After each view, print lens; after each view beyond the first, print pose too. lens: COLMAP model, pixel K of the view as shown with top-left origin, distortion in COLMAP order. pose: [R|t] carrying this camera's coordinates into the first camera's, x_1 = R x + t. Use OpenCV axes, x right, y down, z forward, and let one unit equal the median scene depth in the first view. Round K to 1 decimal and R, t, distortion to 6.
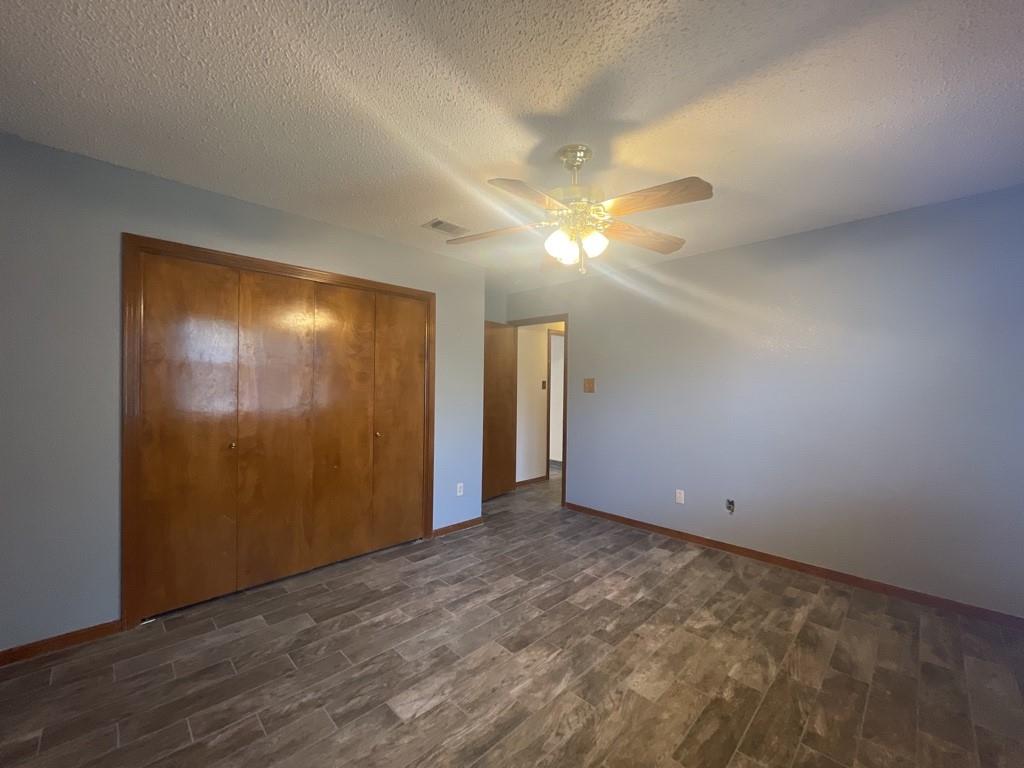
lens RADIAL K [[410.5, 0, 510.6], [0, 410.5, 384.6], [0, 0, 1]] dist [0.004075, 0.000702]
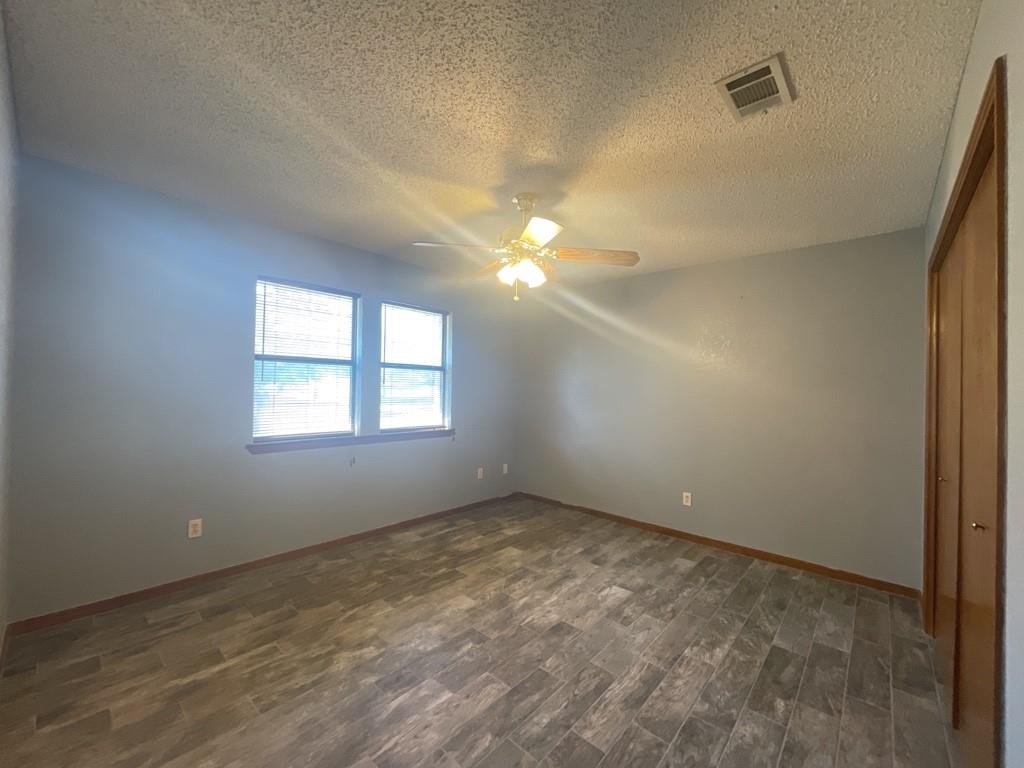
lens RADIAL K [[410.5, 0, 512.7], [0, 410.5, 384.6], [0, 0, 1]] dist [0.004075, 0.000702]
pose [[-0.997150, -0.036093, -0.066251, 0.231290], [-0.035404, 0.999306, -0.011542, 0.006092], [0.066622, -0.009164, -0.997736, 2.011179]]
